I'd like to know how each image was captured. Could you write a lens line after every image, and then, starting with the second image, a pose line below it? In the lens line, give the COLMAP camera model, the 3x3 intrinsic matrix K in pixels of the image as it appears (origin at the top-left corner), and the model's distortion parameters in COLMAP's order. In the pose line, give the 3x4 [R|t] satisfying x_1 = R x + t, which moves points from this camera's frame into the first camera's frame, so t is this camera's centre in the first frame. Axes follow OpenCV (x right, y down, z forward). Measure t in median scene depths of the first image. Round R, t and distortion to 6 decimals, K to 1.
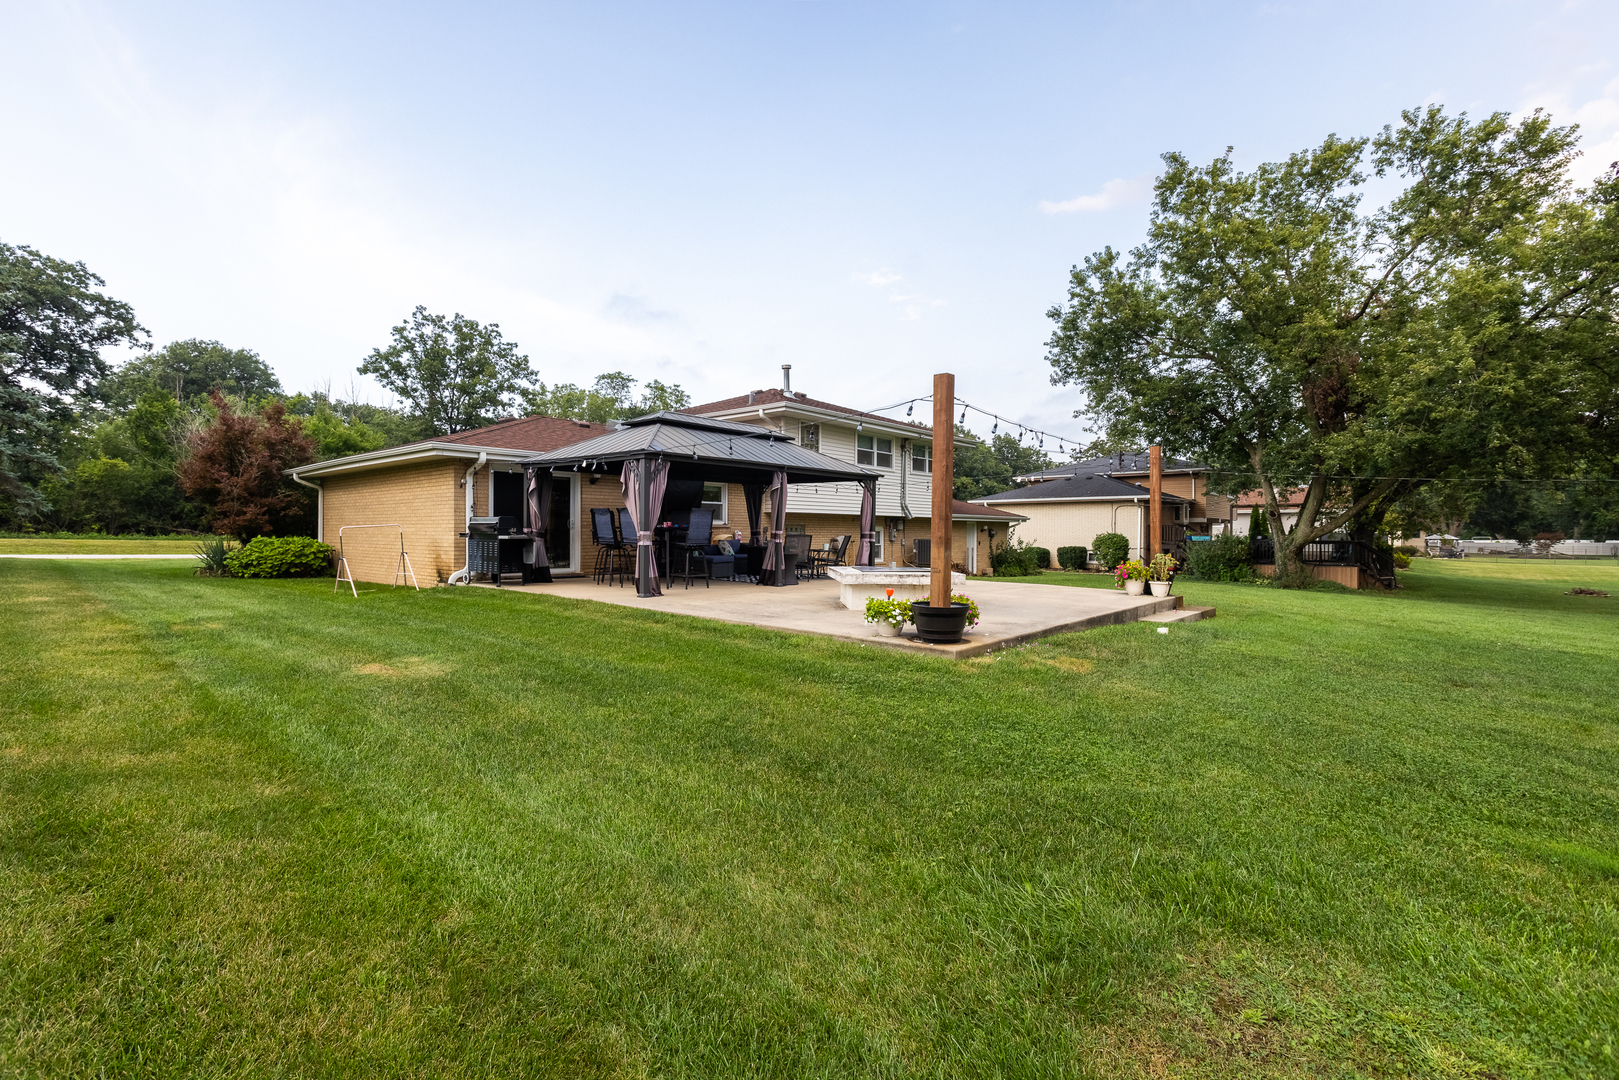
lens RADIAL K [[709.3, 0, 809.5], [0, 709.3, 540.0], [0, 0, 1]] dist [-0.000690, -0.000111]
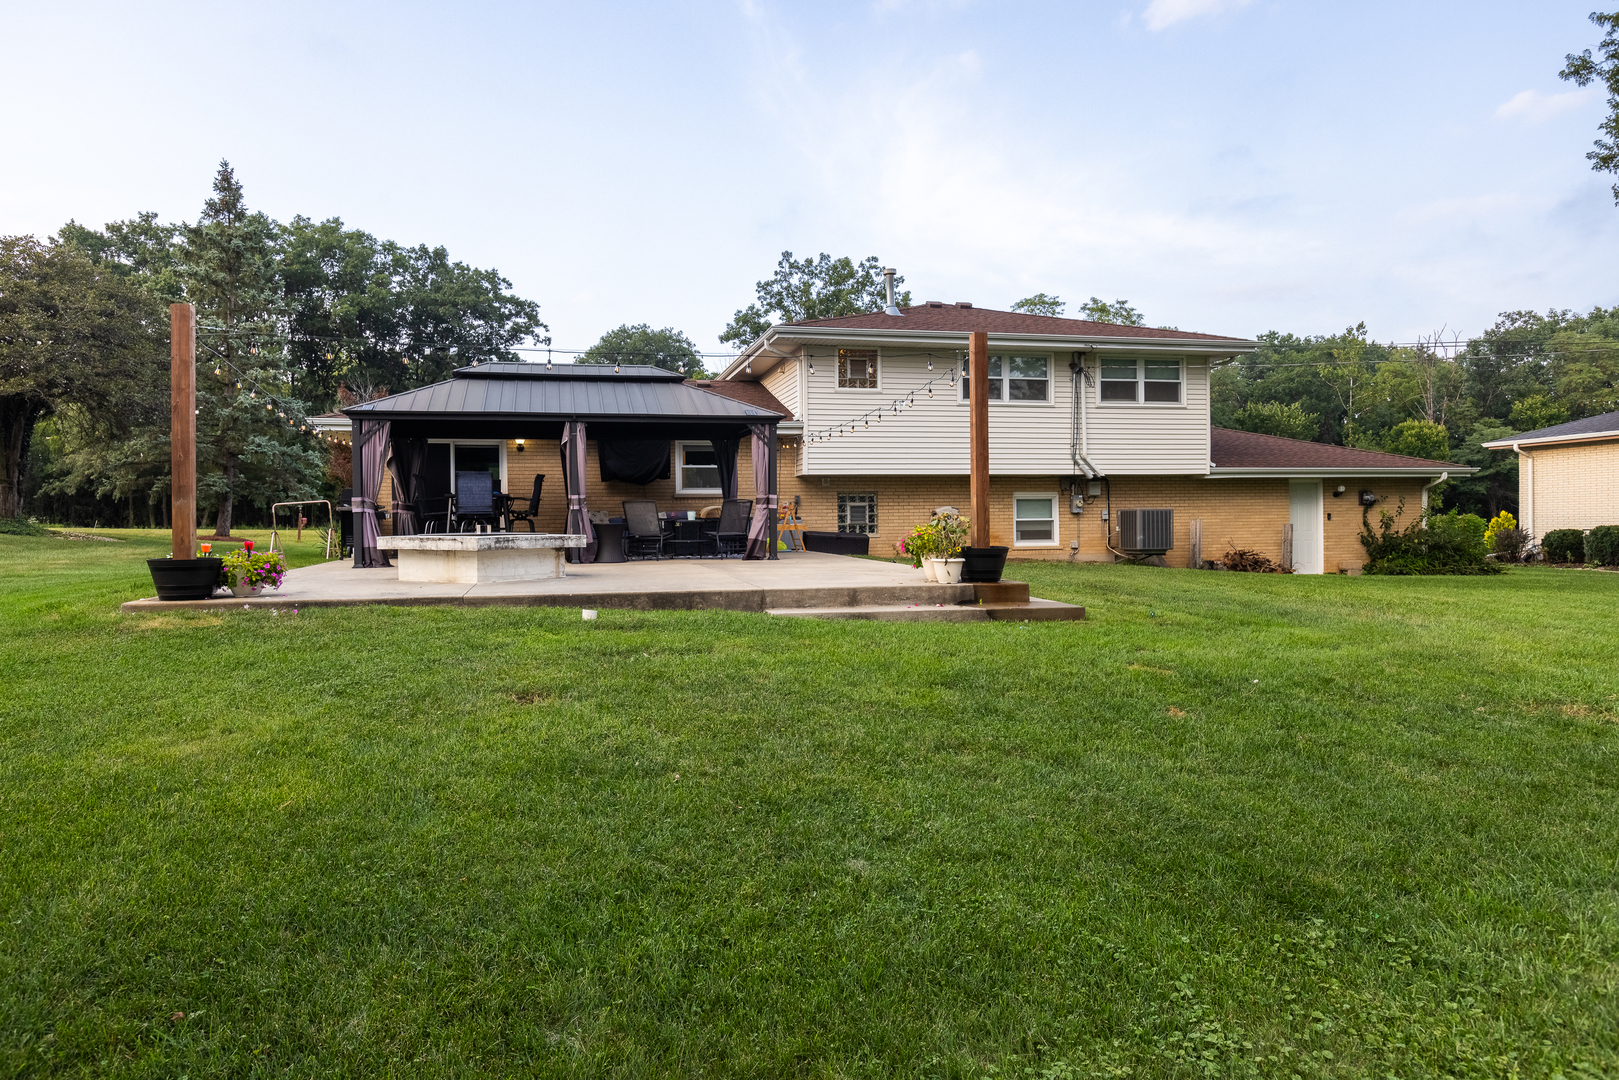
lens RADIAL K [[1018.7, 0, 809.5], [0, 1018.7, 540.0], [0, 0, 1]] dist [0.017788, -0.002439]
pose [[0.810806, -0.007346, -0.585269, 0.218749], [0.009748, 0.999952, 0.000954, 0.011032], [0.585233, -0.006479, 0.810839, 0.045466]]
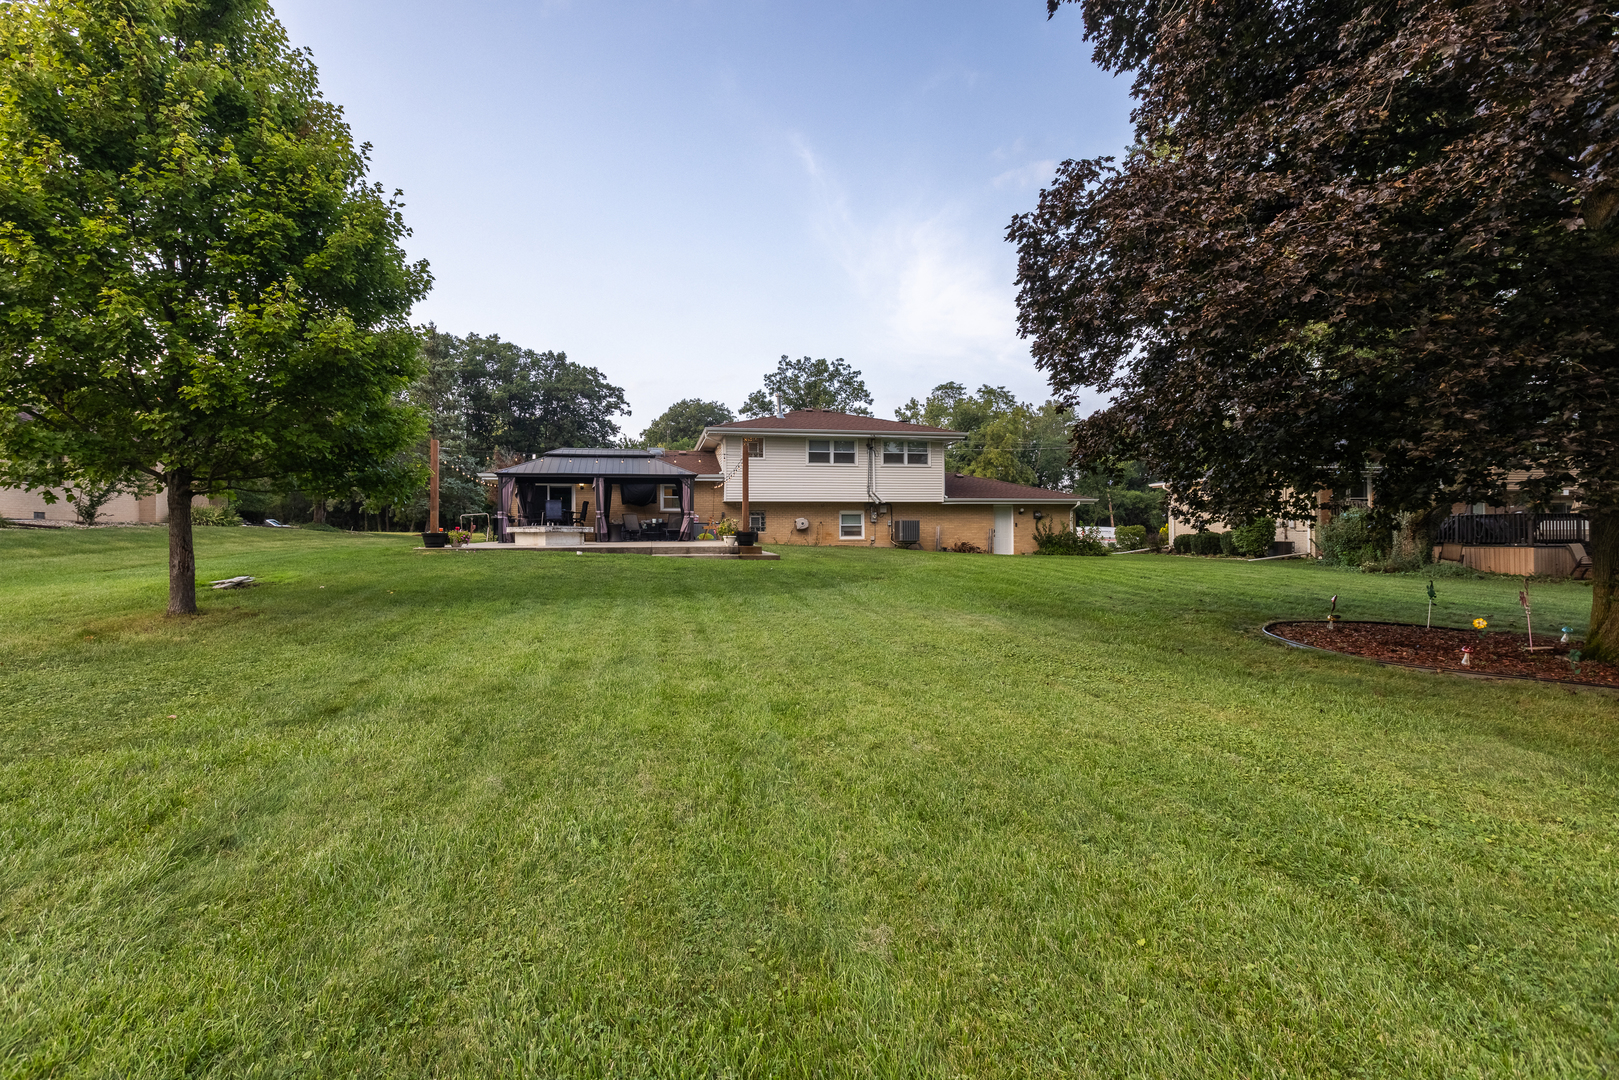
lens RADIAL K [[740.2, 0, 809.5], [0, 740.2, 540.0], [0, 0, 1]] dist [0.026750, 0.000106]
pose [[0.790994, -0.007842, -0.611773, 0.387030], [0.003993, 0.999963, -0.007654, 0.020390], [0.611810, 0.003612, 0.790996, -0.046483]]
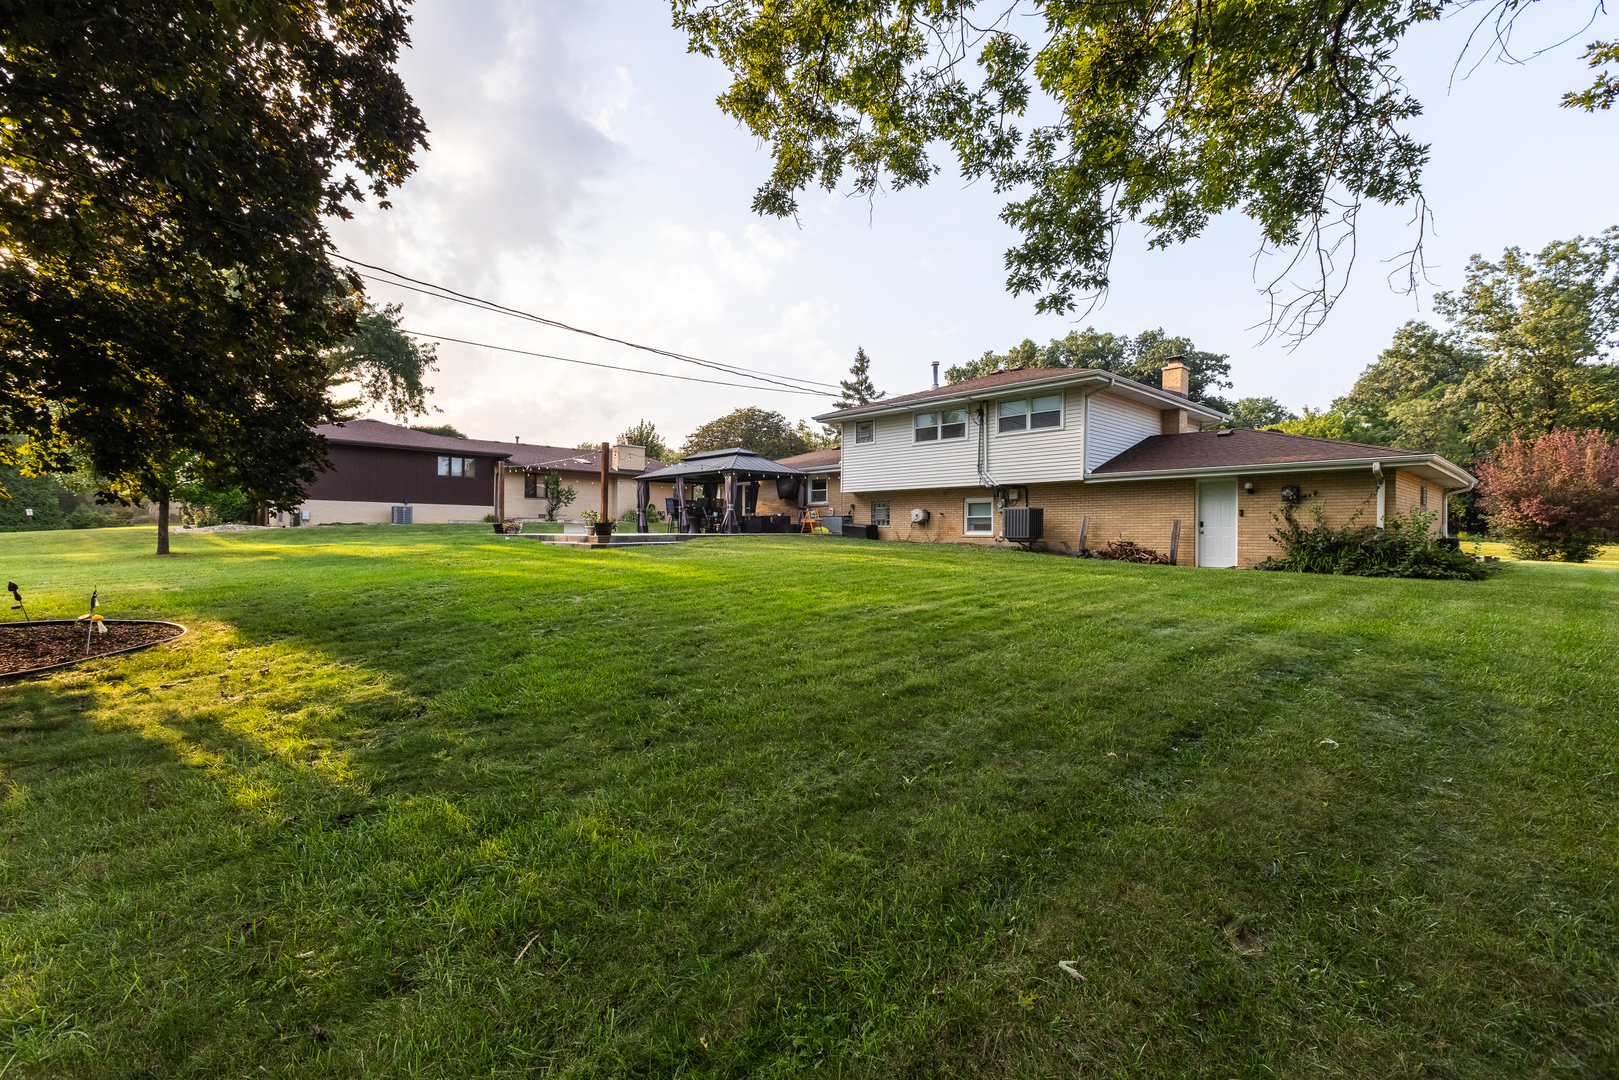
lens RADIAL K [[709.3, 0, 809.5], [0, 709.3, 540.0], [0, 0, 1]] dist [-0.000690, -0.000111]
pose [[-0.100221, 0.013277, -0.994877, 0.497103], [-0.007128, 0.999876, 0.014061, 0.012639], [0.994940, 0.008500, -0.100114, 0.396353]]
